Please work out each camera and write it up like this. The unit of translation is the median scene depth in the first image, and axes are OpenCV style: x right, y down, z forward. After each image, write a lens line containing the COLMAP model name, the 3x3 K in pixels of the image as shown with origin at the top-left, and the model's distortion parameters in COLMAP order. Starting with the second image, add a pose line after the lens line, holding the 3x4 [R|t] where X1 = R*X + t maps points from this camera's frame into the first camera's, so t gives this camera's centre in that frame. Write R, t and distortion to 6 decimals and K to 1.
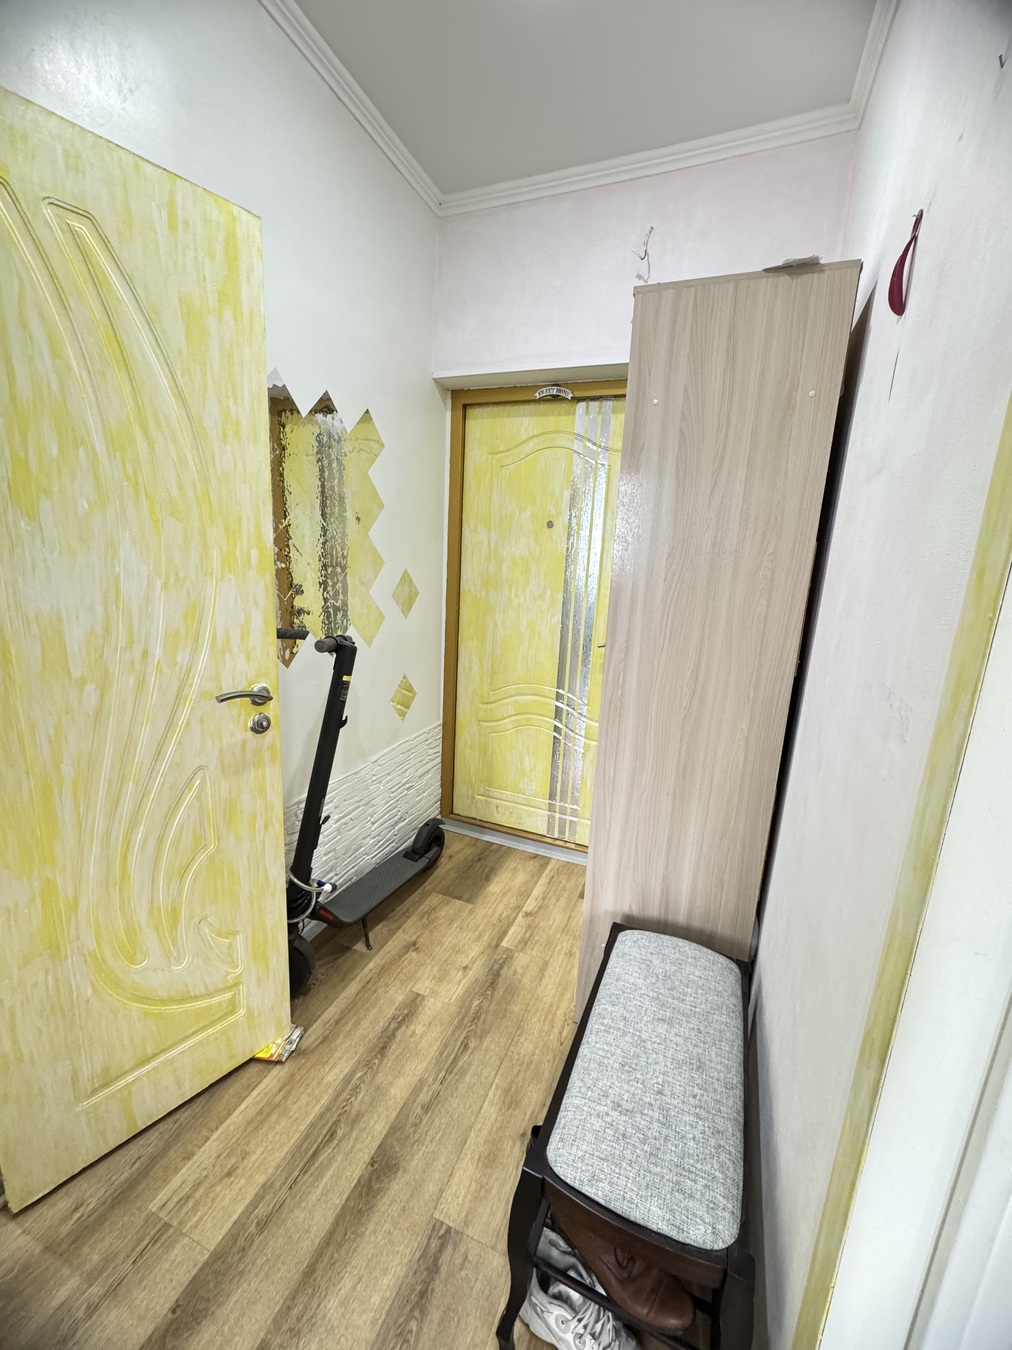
lens RADIAL K [[545.0, 0, 509.6], [0, 545.0, 670.1], [0, 0, 1]] dist [-0.002530, 0.000110]
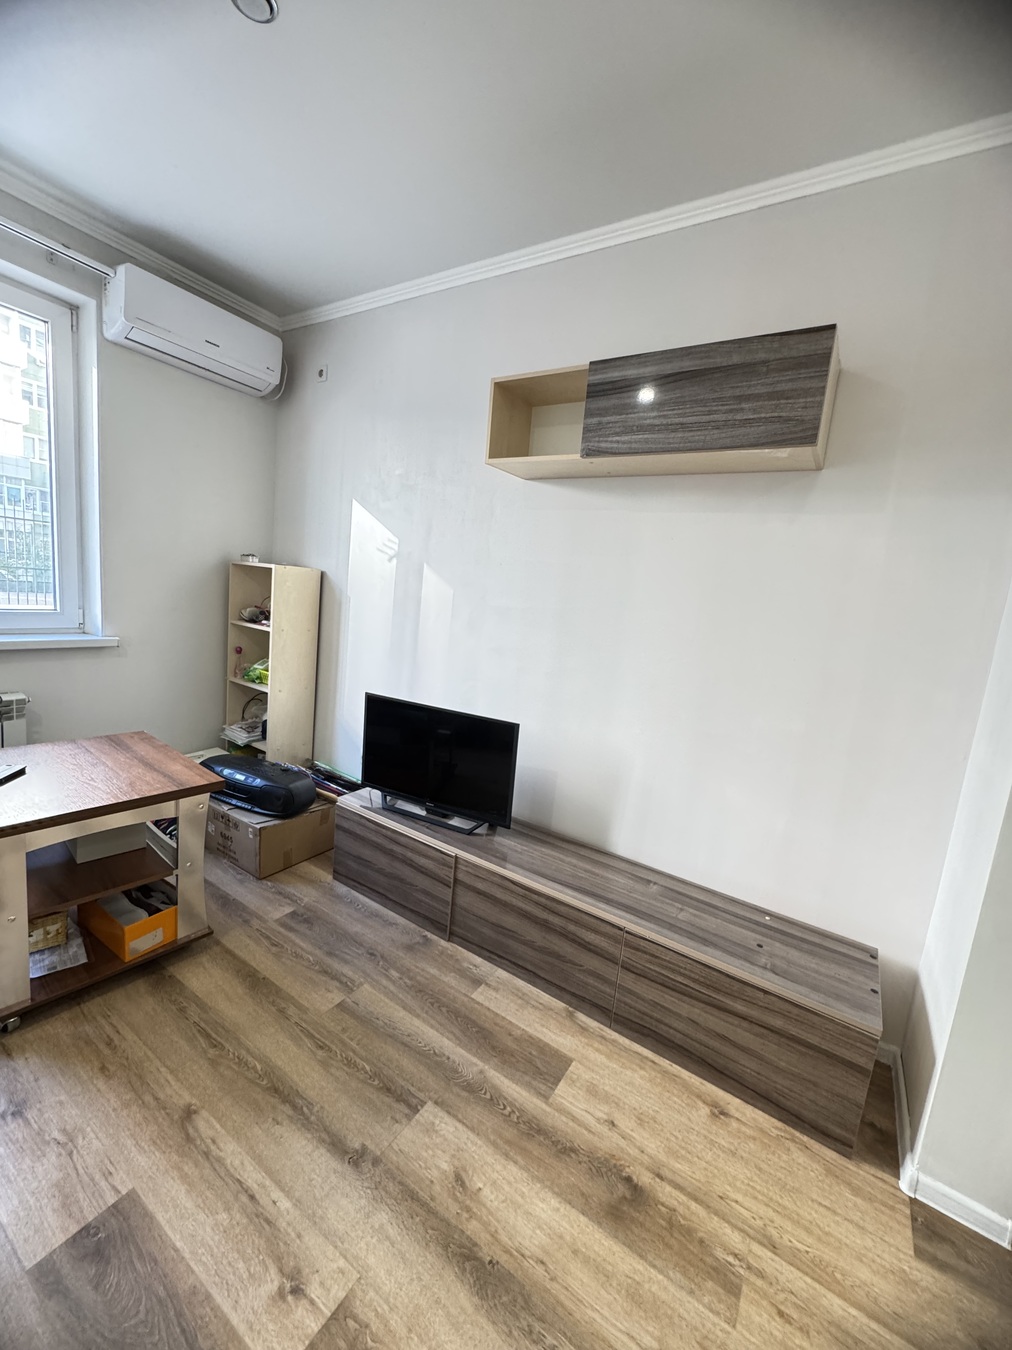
lens RADIAL K [[545.0, 0, 508.2], [0, 545.0, 673.7], [0, 0, 1]] dist [-0.002530, 0.000110]
pose [[-0.185684, 0.093466, -0.978154, 0.142911], [-0.311710, 0.938447, 0.148844, -0.041171], [0.931858, 0.332538, -0.145120, 0.222458]]
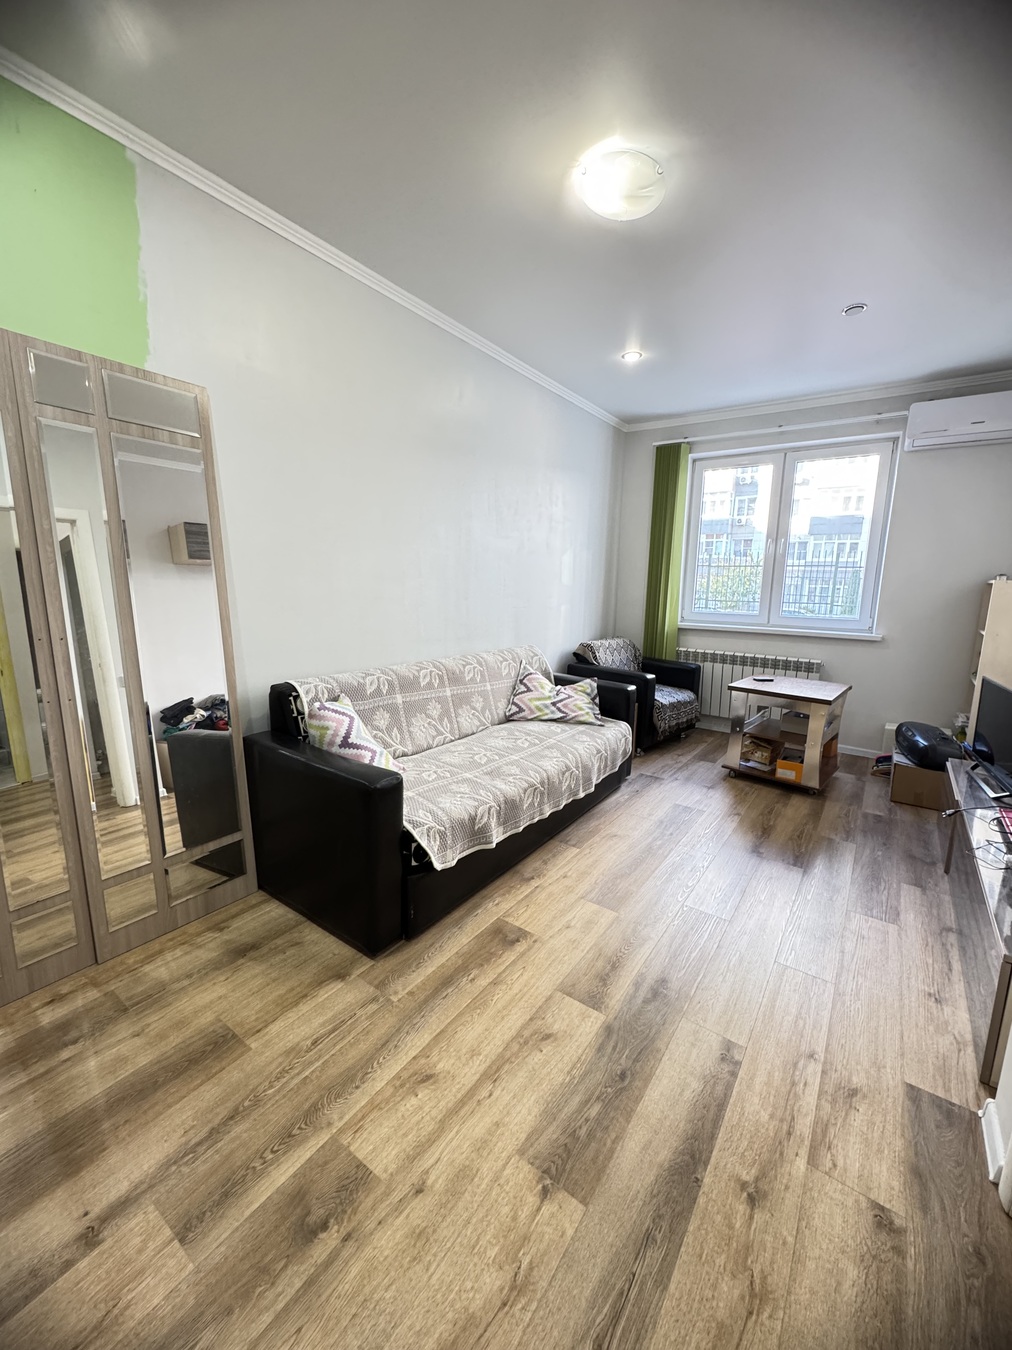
lens RADIAL K [[545.0, 0, 505.2], [0, 545.0, 674.7], [0, 0, 1]] dist [-0.002530, 0.000110]
pose [[-0.970141, -0.103073, 0.219550, 0.059835], [-0.011321, 0.923464, 0.383519, -0.137939], [-0.242277, 0.369582, -0.897057, 0.709469]]
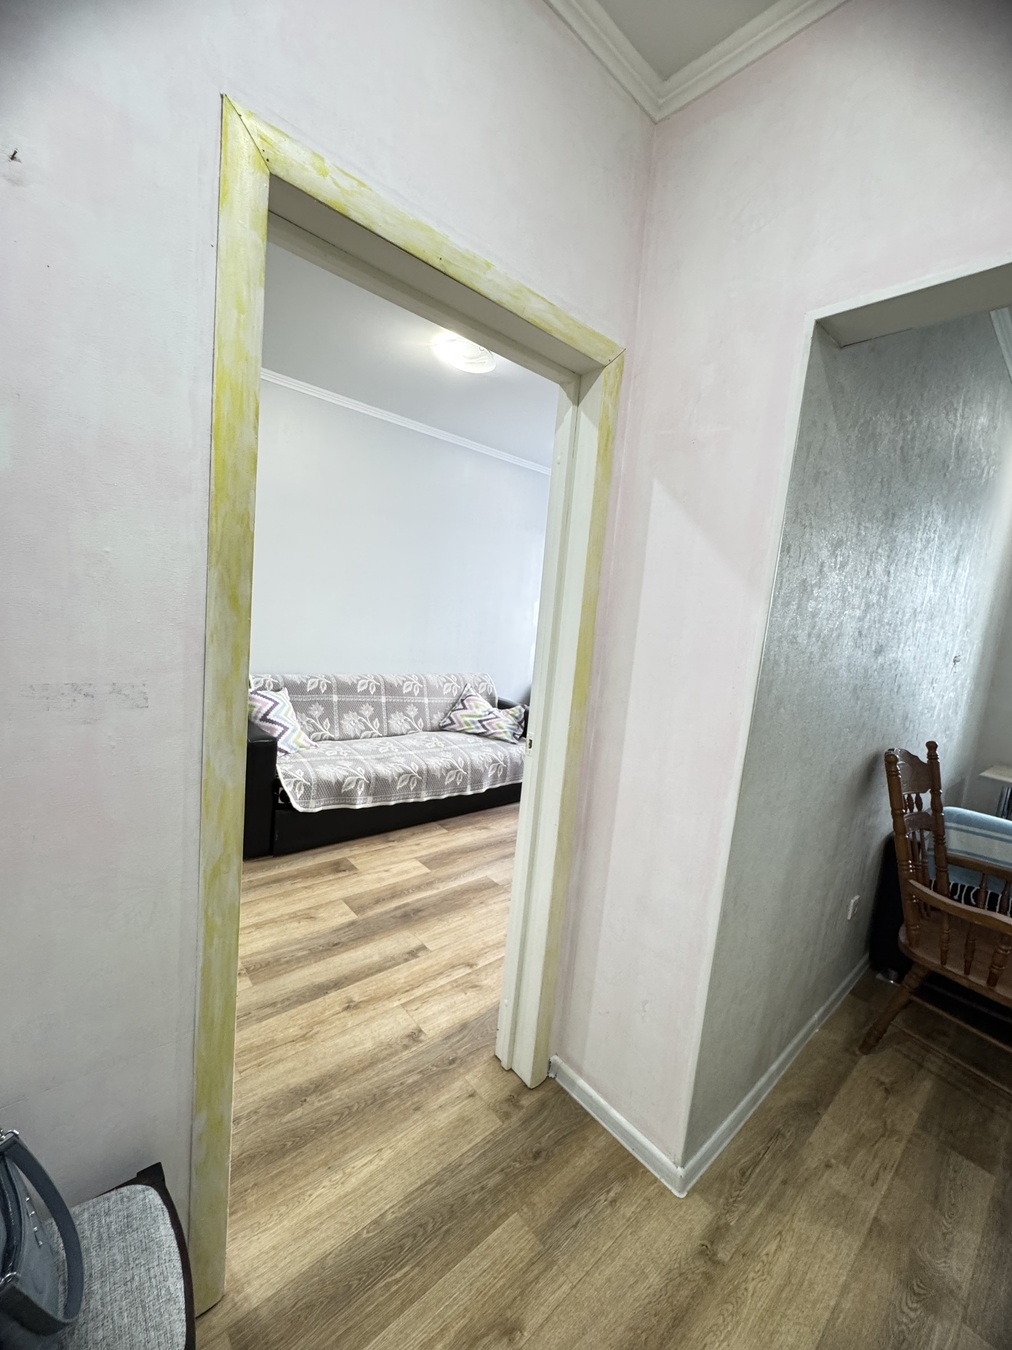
lens RADIAL K [[545.0, 0, 507.5], [0, 545.0, 675.8], [0, 0, 1]] dist [-0.002530, 0.000110]
pose [[-0.885330, -0.181092, 0.428247, -0.255117], [-0.034595, 0.944139, 0.327726, -0.186610], [-0.463674, 0.275331, -0.842140, 0.763179]]
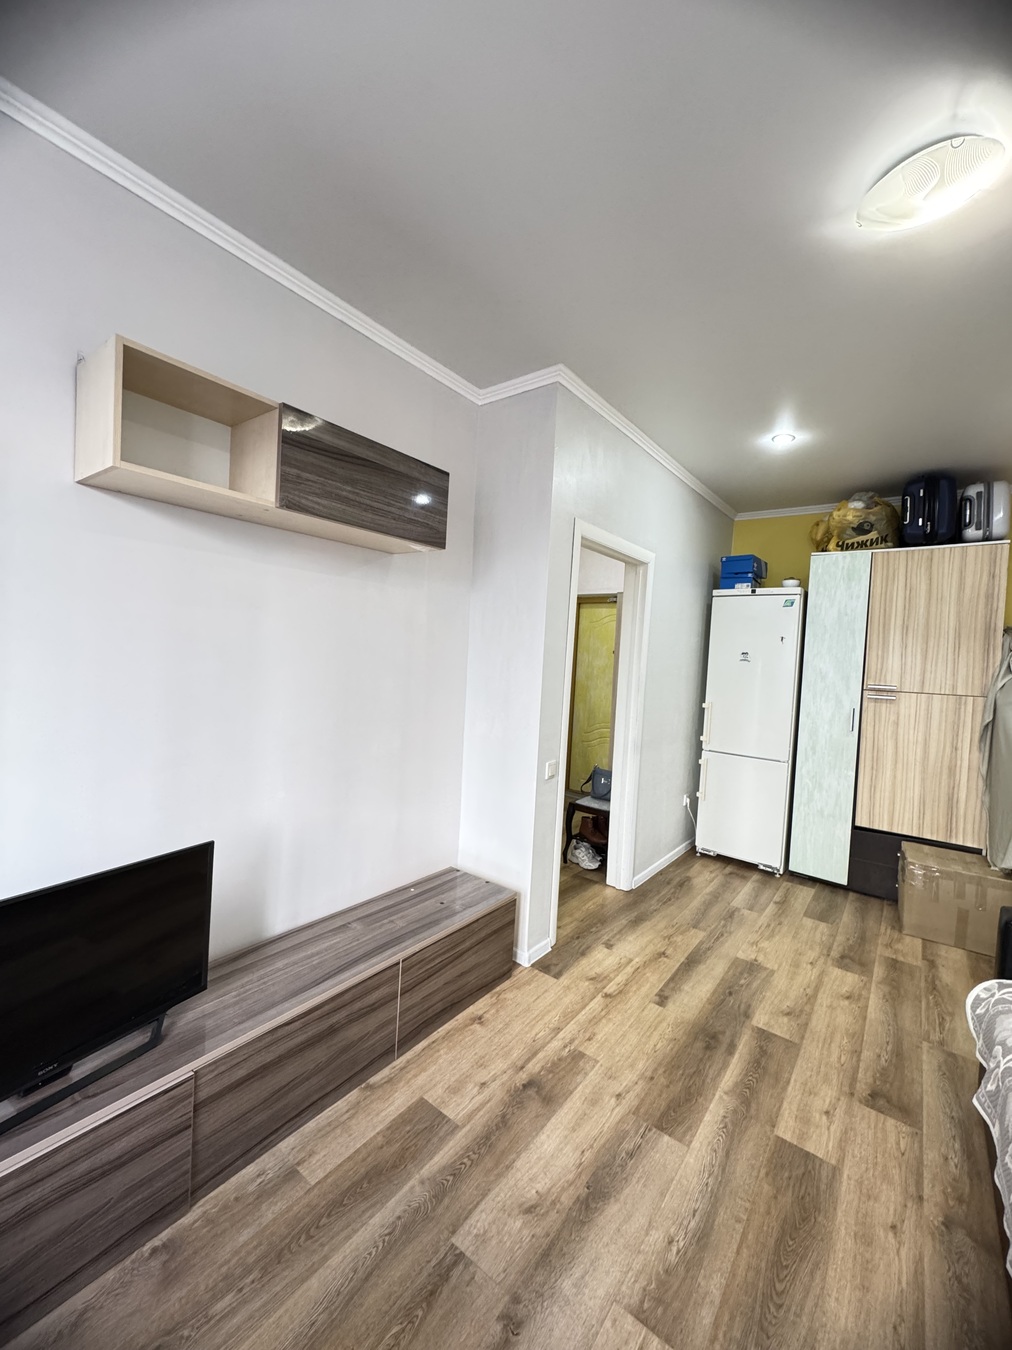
lens RADIAL K [[545.0, 0, 505.0], [0, 545.0, 673.6], [0, 0, 1]] dist [-0.002530, 0.000110]
pose [[0.963539, 0.021742, -0.266684, -0.035615], [-0.072566, 0.980572, -0.182243, 0.009150], [0.257541, 0.194951, 0.946397, -0.104719]]
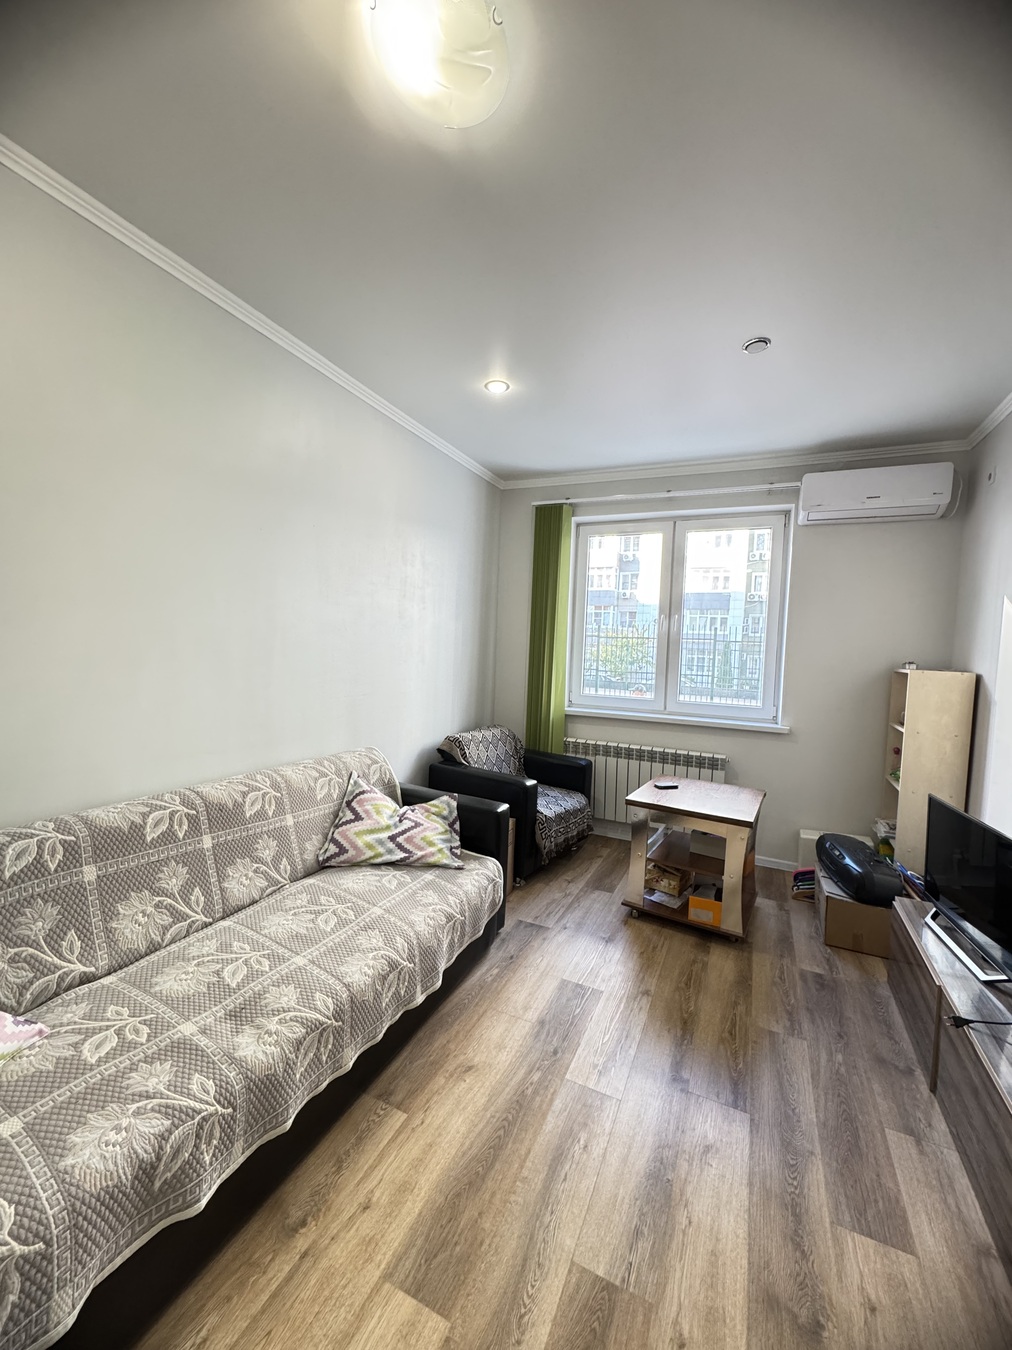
lens RADIAL K [[545.0, 0, 506.5], [0, 545.0, 673.0], [0, 0, 1]] dist [-0.002530, 0.000110]
pose [[-0.995211, -0.085809, 0.046817, 0.035793], [-0.070655, 0.962450, 0.262101, -0.113027], [-0.067550, 0.257538, -0.963904, 0.498506]]
